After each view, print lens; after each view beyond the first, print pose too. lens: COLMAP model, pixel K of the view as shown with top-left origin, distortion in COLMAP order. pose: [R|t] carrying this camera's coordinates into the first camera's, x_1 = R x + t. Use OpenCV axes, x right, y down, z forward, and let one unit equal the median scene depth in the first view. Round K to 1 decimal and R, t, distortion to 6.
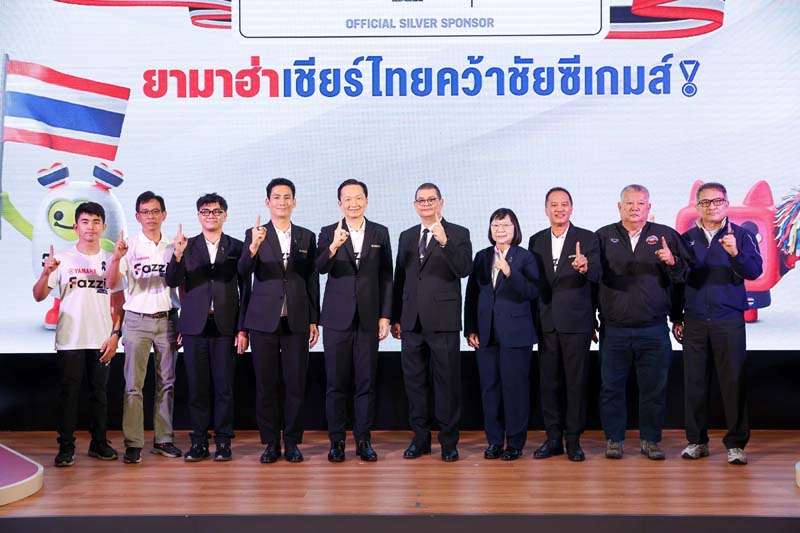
lens RADIAL K [[871.4, 0, 402.5], [0, 871.4, 272.7], [0, 0, 1]] dist [0.032913, 0.000000]
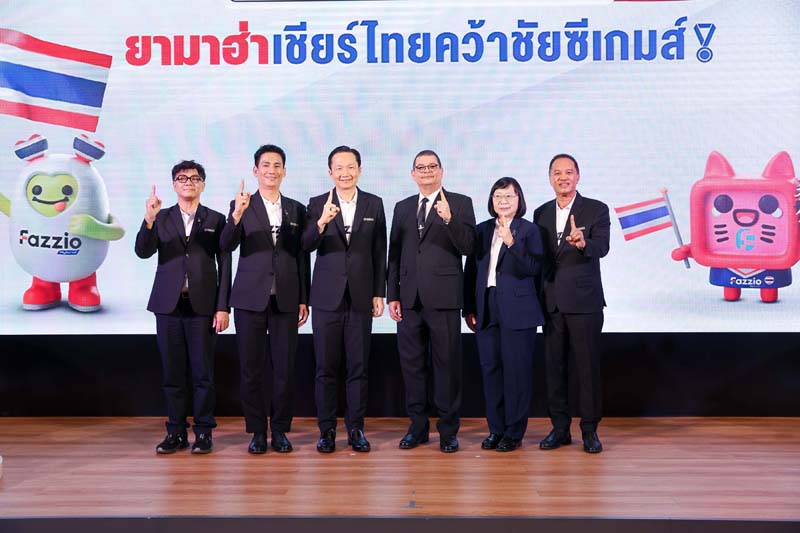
lens RADIAL K [[810.8, 0, 398.7], [0, 810.8, 261.8], [0, 0, 1]] dist [0.023068, 0.000000]
pose [[0.999930, -0.000582, -0.011824, 0.009703], [0.000571, 0.999999, -0.000959, 0.013739], [0.011825, 0.000953, 0.999930, 0.122474]]
